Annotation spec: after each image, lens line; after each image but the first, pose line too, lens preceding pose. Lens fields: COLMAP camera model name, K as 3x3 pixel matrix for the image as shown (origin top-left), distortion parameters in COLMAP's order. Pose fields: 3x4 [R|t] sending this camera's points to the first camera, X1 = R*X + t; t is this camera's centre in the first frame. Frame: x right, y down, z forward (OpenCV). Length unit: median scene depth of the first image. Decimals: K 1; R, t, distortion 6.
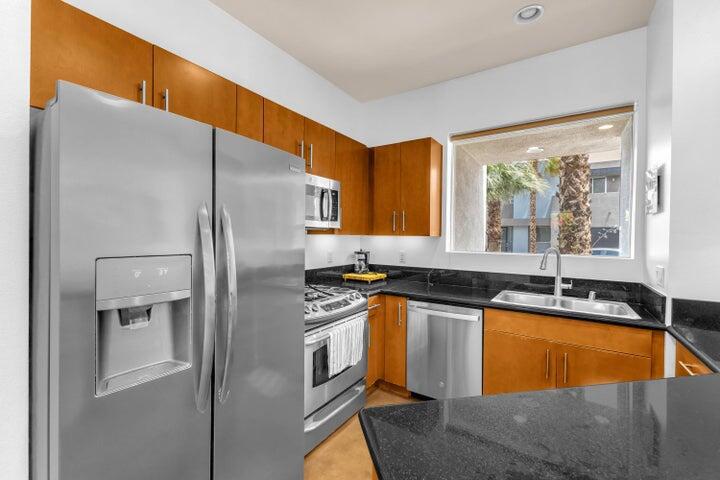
lens RADIAL K [[311.2, 0, 357.7], [0, 311.2, 238.8], [0, 0, 1]] dist [0.003987, 0.000289]
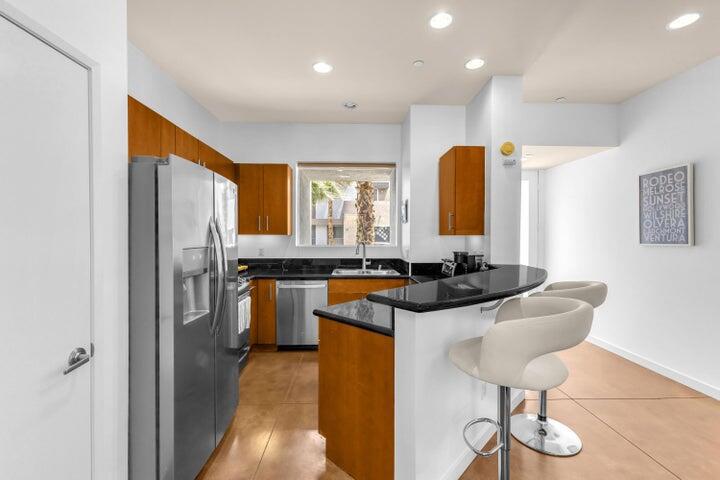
lens RADIAL K [[311.2, 0, 361.4], [0, 311.2, 238.5], [0, 0, 1]] dist [0.003987, 0.000289]
pose [[0.812768, -0.014804, 0.582399, -0.332157], [0.011367, 0.999890, 0.009554, -0.002044], [-0.582476, -0.001145, 0.812847, -0.348349]]
